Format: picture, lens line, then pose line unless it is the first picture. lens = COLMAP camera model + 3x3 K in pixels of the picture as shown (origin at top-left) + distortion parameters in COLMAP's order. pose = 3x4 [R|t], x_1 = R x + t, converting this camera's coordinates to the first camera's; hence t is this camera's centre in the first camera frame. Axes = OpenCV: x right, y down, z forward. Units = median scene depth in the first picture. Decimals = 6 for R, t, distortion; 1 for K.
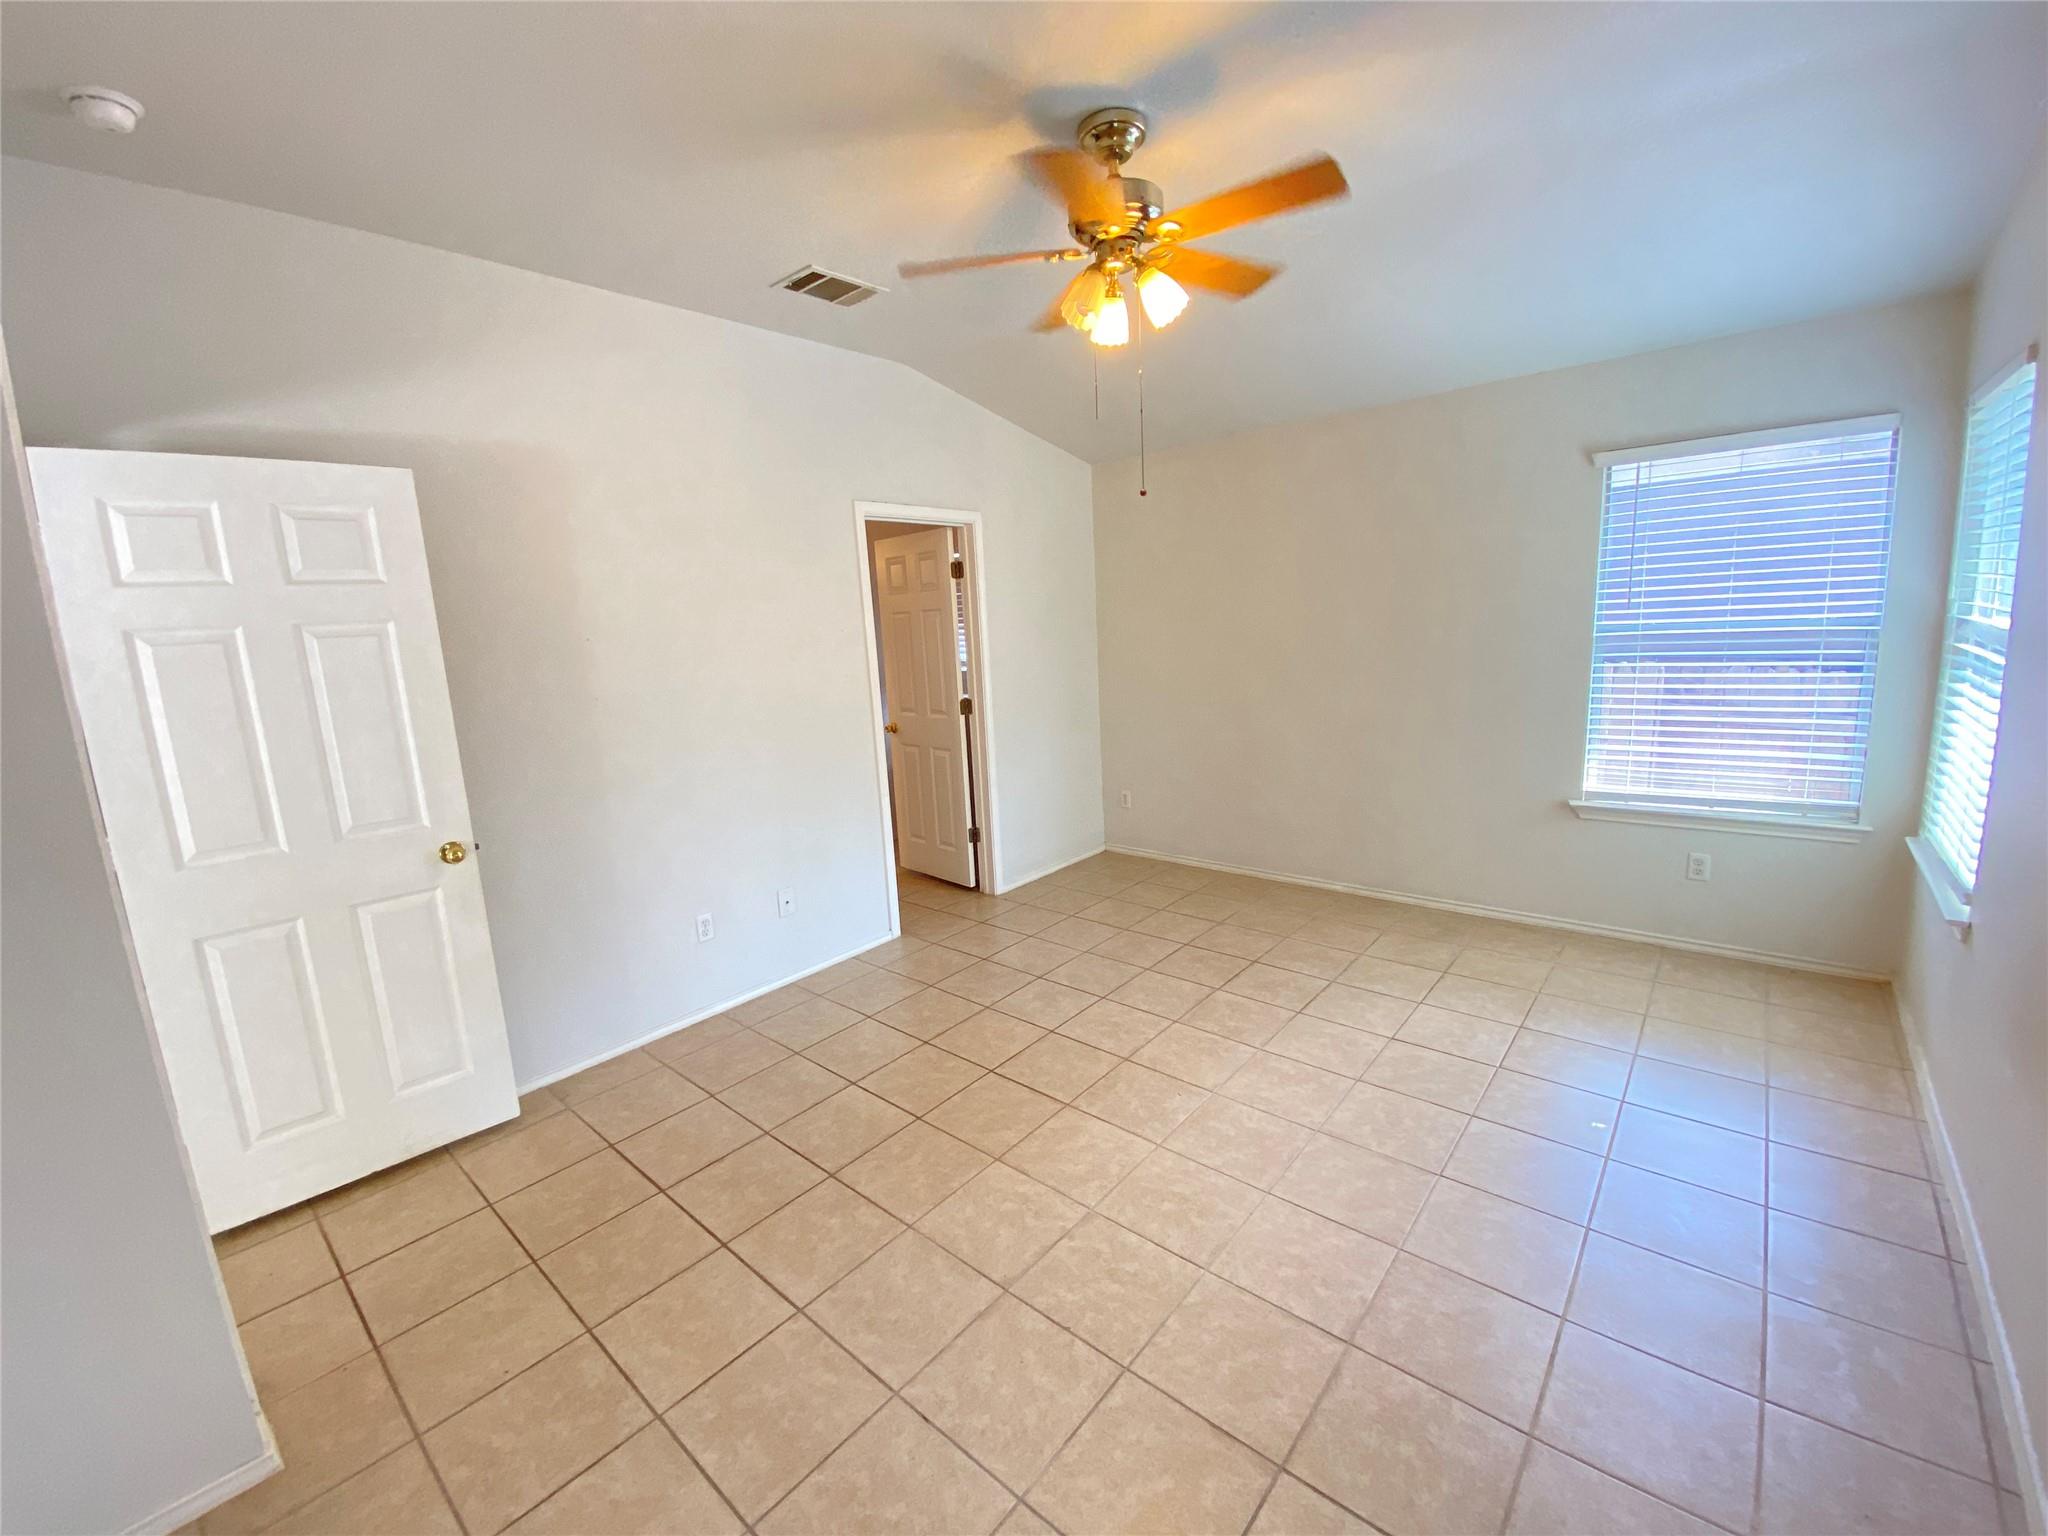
lens RADIAL K [[842.4, 0, 1010.0], [0, 842.4, 768.1], [0, 0, 1]] dist [0.020398, -0.017169]
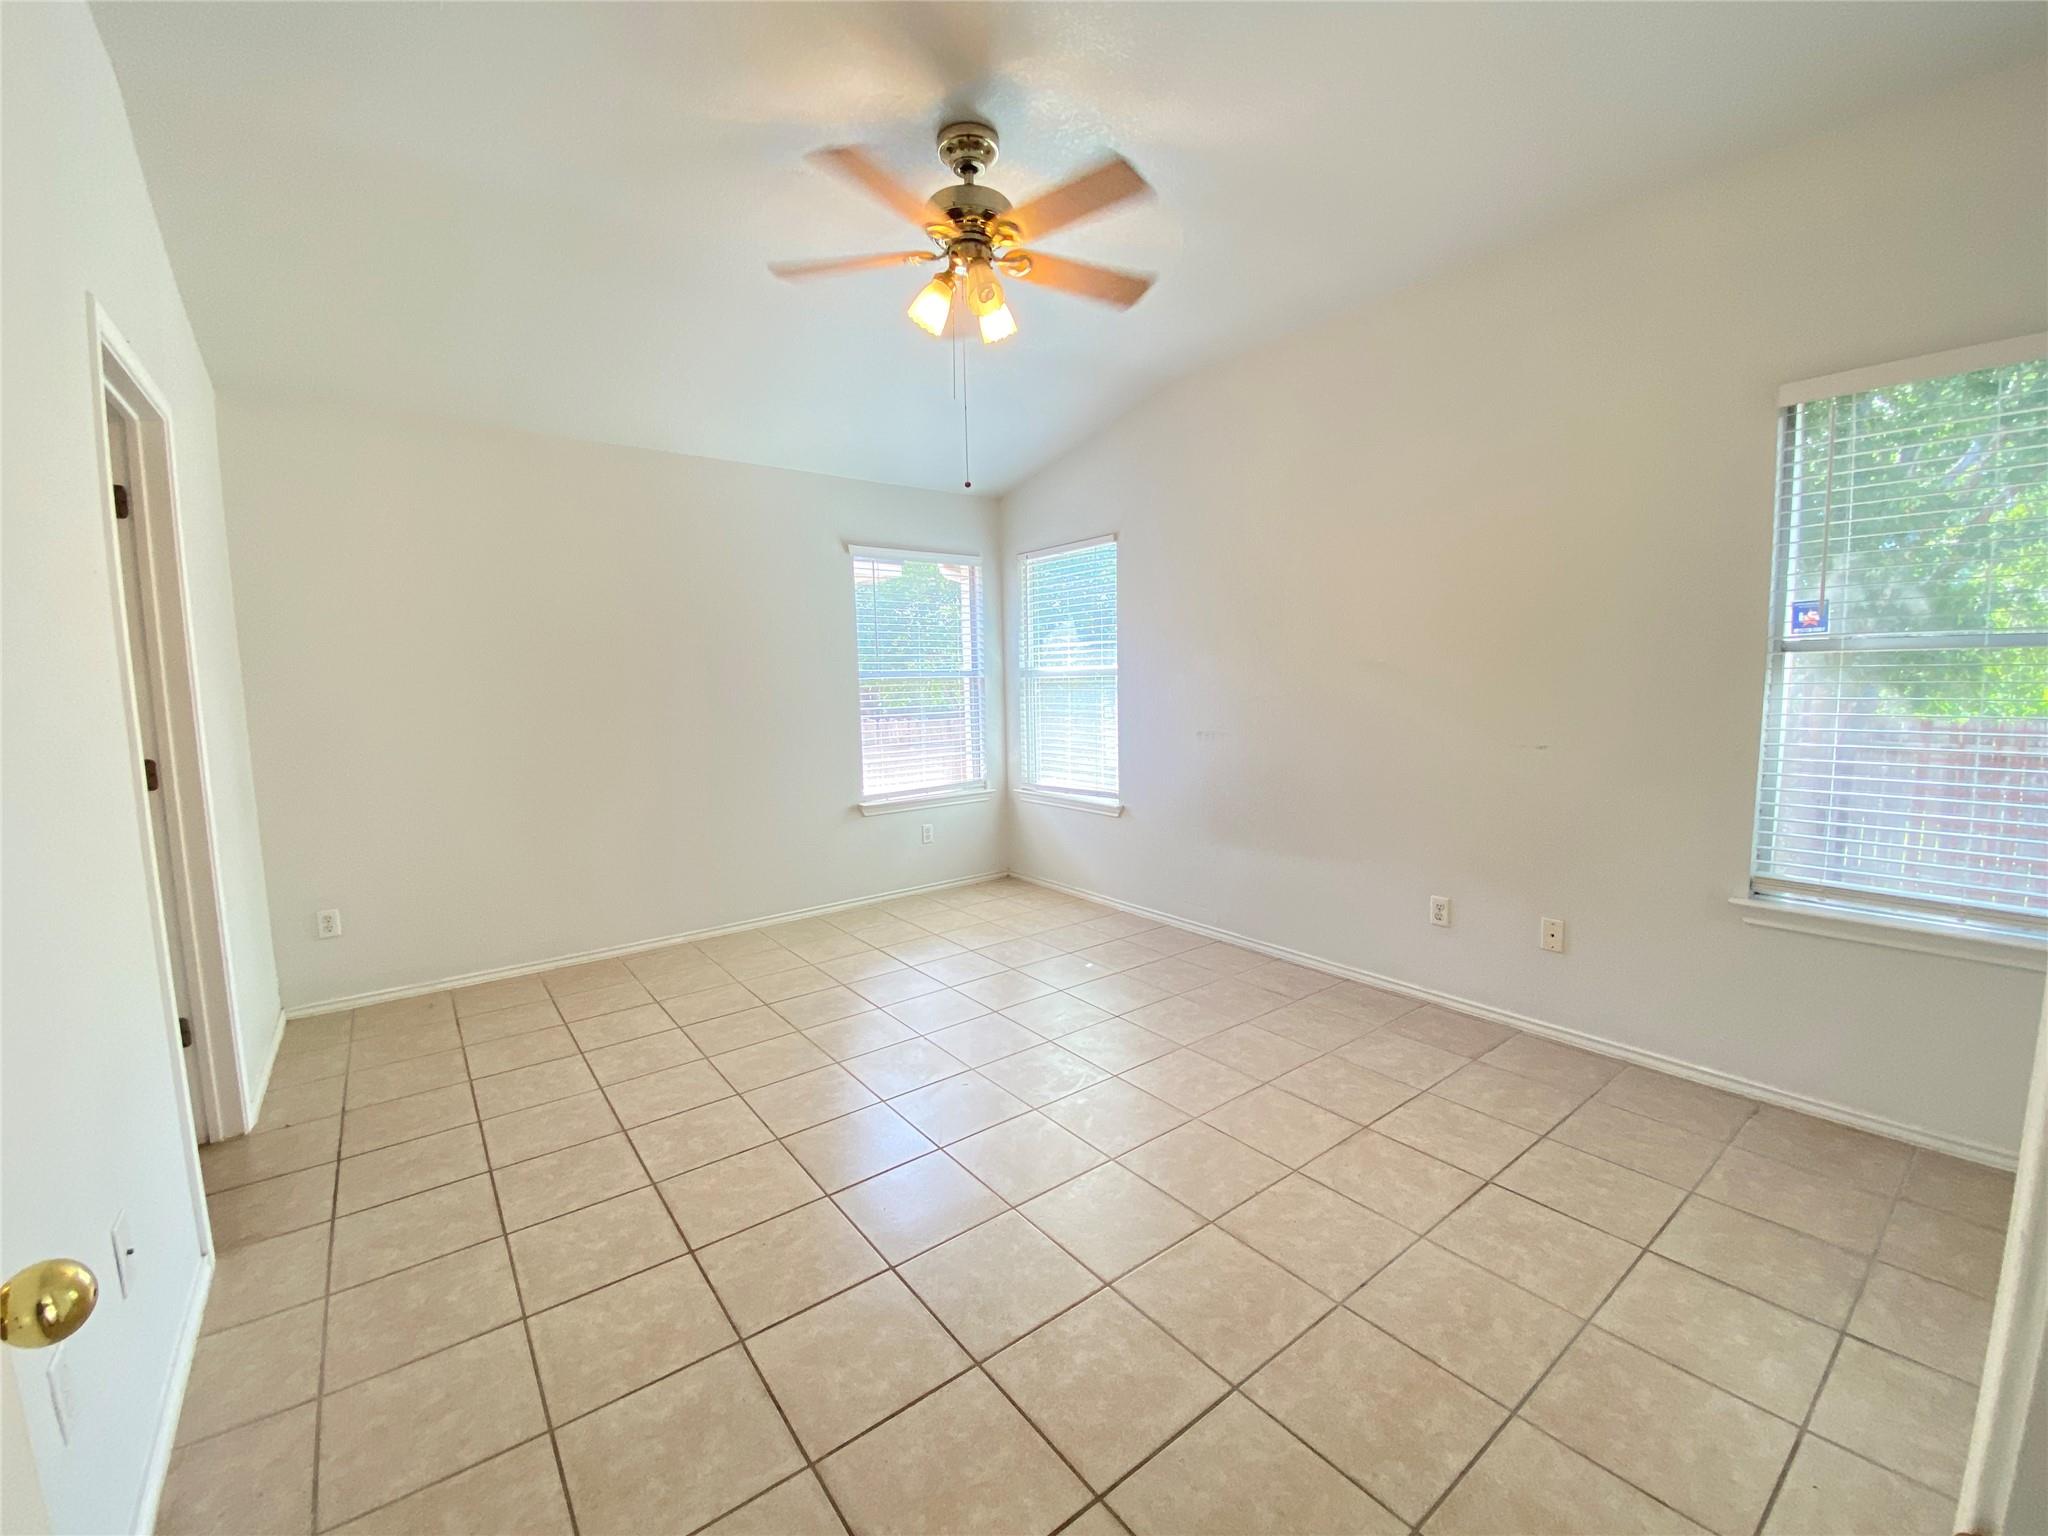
lens RADIAL K [[842.4, 0, 1010.0], [0, 842.4, 768.1], [0, 0, 1]] dist [0.020398, -0.017169]
pose [[0.194102, -0.049555, 0.979729, -0.625549], [0.184506, 0.982743, 0.013153, 0.010245], [-0.963474, 0.178213, 0.199896, 0.565486]]
